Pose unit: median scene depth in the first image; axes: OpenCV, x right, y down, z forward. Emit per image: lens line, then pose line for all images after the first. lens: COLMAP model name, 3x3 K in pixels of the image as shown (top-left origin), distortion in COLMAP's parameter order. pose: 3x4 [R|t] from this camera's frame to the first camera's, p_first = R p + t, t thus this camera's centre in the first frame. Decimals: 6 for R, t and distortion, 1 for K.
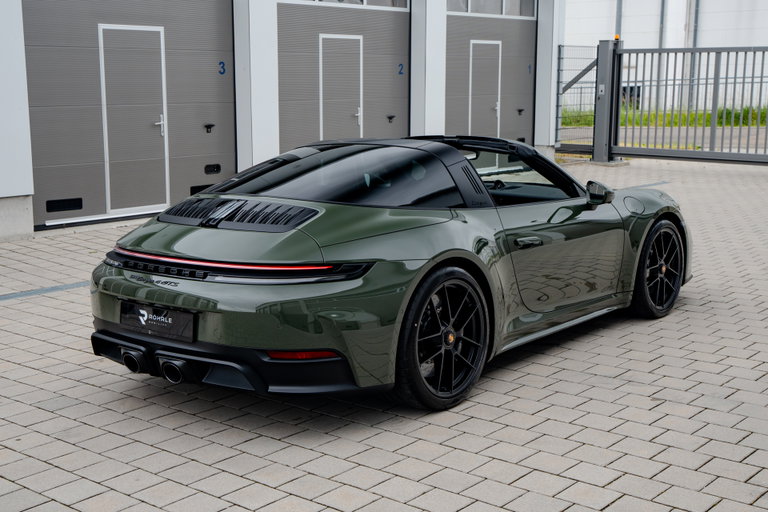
lens RADIAL K [[1021.2, 0, 384.0], [0, 1021.2, 256.0], [0, 0, 1]] dist [0.034425, 0.082487]
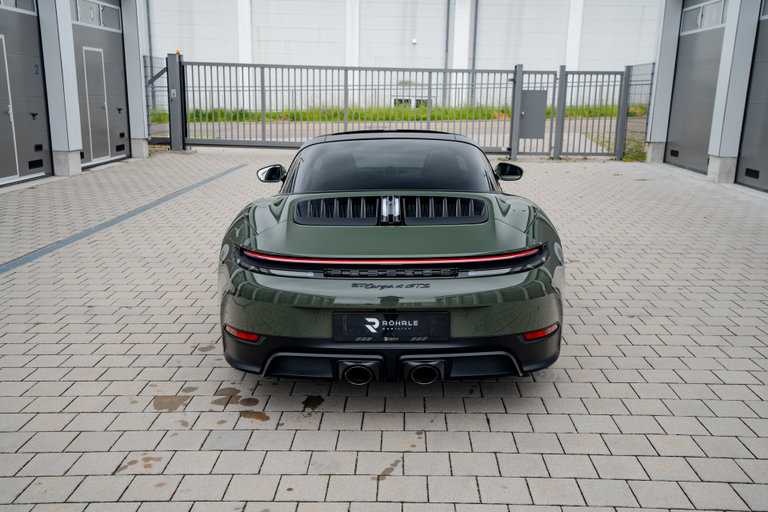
lens RADIAL K [[721.6, 0, 384.7], [0, 721.6, 272.1], [0, 0, 1]] dist [0.064547, 0.013254]
pose [[0.783103, -0.139138, 0.606127, -0.183771], [0.092517, 0.989870, 0.107698, -0.017897], [-0.614971, -0.028262, 0.788043, 0.134746]]
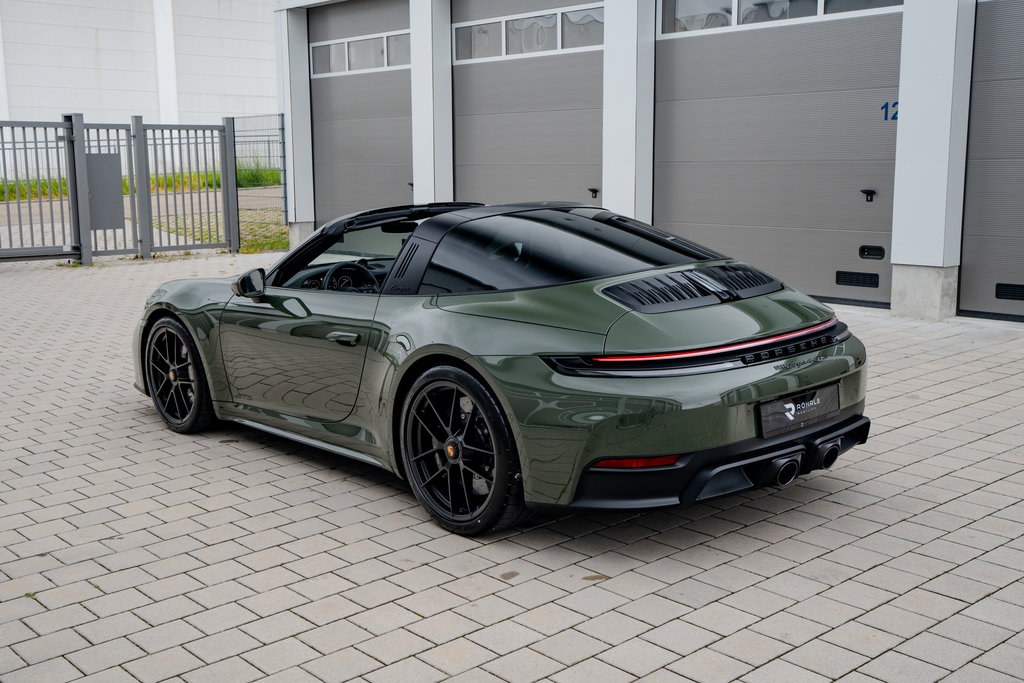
lens RADIAL K [[1161.9, 0, 512.0], [0, 1161.9, 341.5], [0, 0, 1]] dist [0.018431, 0.020650]
pose [[0.155826, -0.158065, 0.975056, -0.341994], [0.182963, 0.974651, 0.128760, -0.045591], [-0.970692, 0.158335, 0.180796, 0.303411]]
